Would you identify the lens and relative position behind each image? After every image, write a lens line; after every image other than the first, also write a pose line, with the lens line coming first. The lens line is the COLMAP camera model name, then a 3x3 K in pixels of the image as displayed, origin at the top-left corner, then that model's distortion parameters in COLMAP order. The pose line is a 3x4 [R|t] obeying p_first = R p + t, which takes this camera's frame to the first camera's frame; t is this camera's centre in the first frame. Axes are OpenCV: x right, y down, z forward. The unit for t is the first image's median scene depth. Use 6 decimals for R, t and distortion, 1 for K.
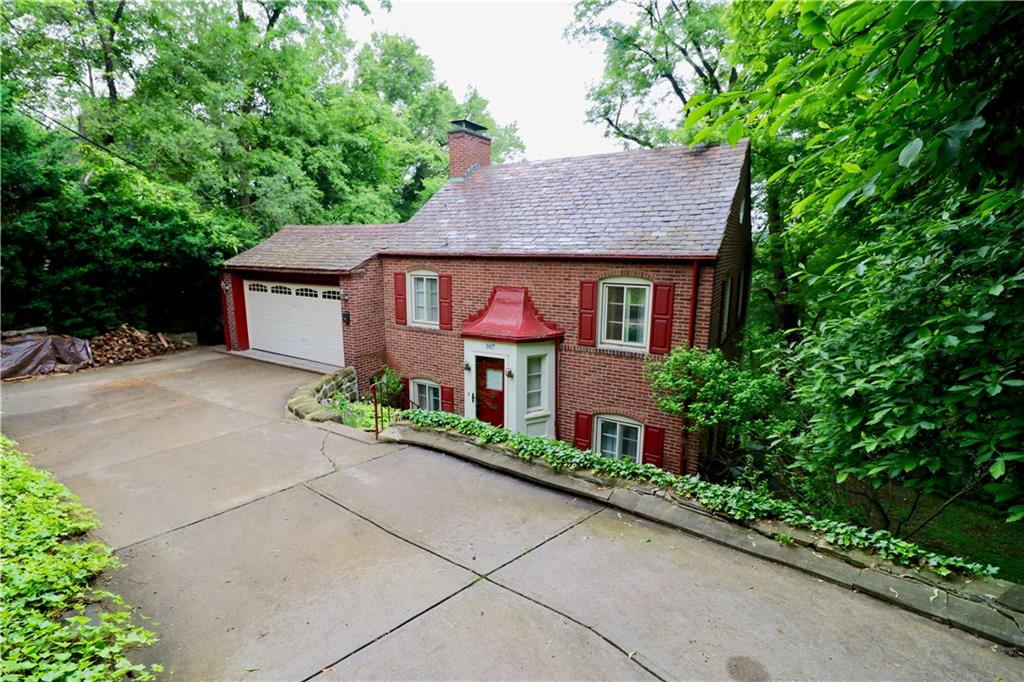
lens RADIAL K [[477.1, 0, 500.5], [0, 477.1, 330.9], [0, 0, 1]] dist [-0.001713, -0.013089]
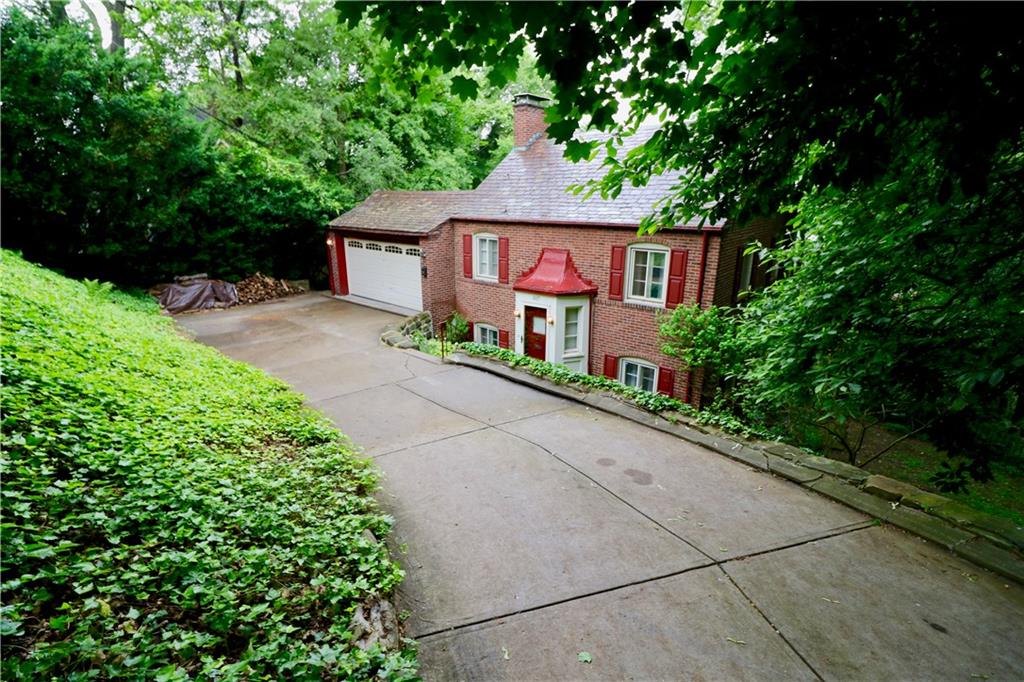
lens RADIAL K [[474.8, 0, 497.4], [0, 474.8, 333.4], [0, 0, 1]] dist [0.000024, -0.012108]
pose [[0.985758, 0.042269, -0.162773, 0.073379], [-0.024547, 0.993696, 0.109389, -0.007600], [0.166371, -0.103835, 0.980581, -0.200252]]
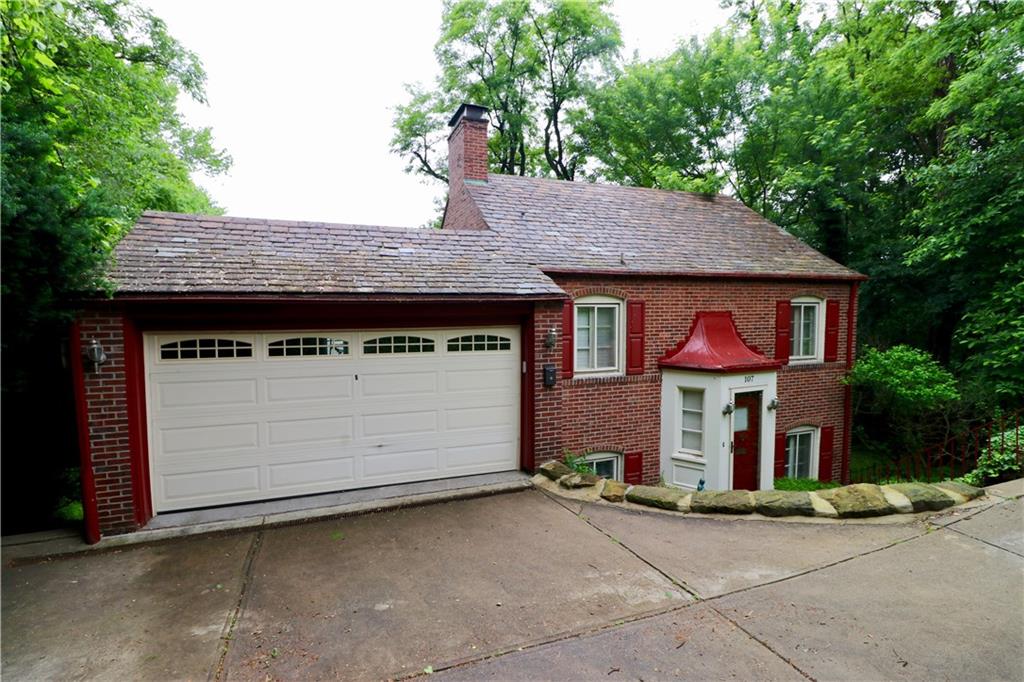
lens RADIAL K [[474.8, 0, 497.4], [0, 474.8, 333.4], [0, 0, 1]] dist [0.000024, -0.012108]
pose [[0.614259, -0.052435, 0.787360, -0.844847], [0.143514, 0.988573, -0.046128, -0.063995], [-0.775944, 0.141332, 0.614765, 0.717521]]
